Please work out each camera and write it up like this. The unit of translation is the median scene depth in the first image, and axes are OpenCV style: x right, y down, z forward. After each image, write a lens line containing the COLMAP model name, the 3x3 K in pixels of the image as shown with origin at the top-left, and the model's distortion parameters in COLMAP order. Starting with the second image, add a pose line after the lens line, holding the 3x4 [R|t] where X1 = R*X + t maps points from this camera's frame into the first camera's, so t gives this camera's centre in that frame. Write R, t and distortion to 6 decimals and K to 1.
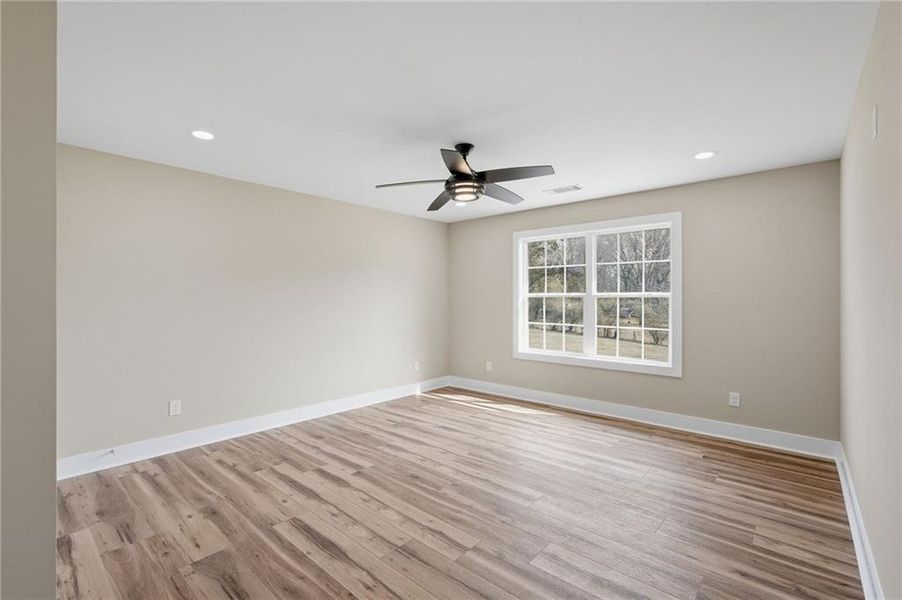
lens RADIAL K [[403.1, 0, 451.4], [0, 403.1, 296.6], [0, 0, 1]] dist [-0.008963, 0.001328]
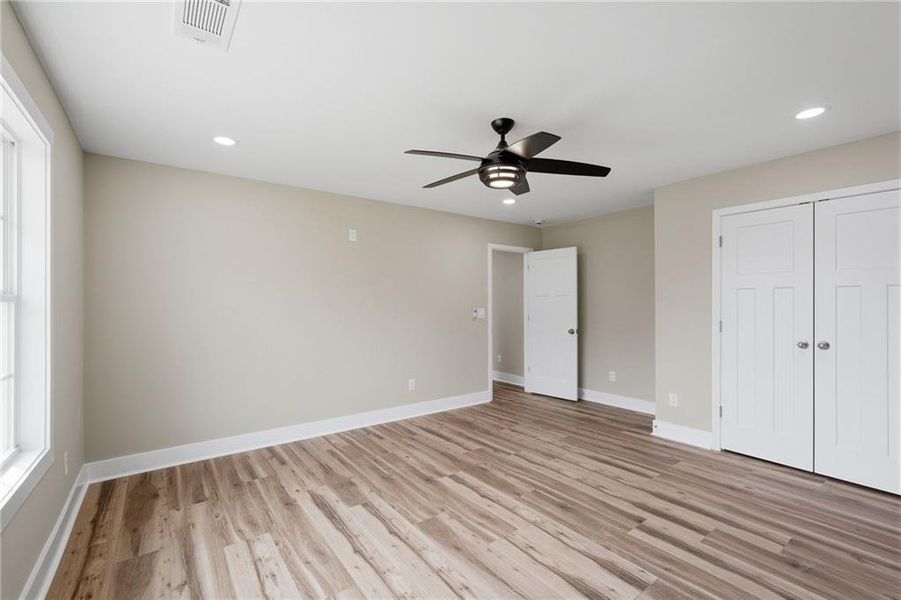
lens RADIAL K [[393.3, 0, 452.1], [0, 393.3, 302.2], [0, 0, 1]] dist [0.000794, 0.000708]
pose [[-0.979528, 0.005352, 0.201239, -0.028052], [0.003136, 0.999931, -0.011326, 0.011378], [-0.201286, -0.010463, -0.979477, 1.887731]]
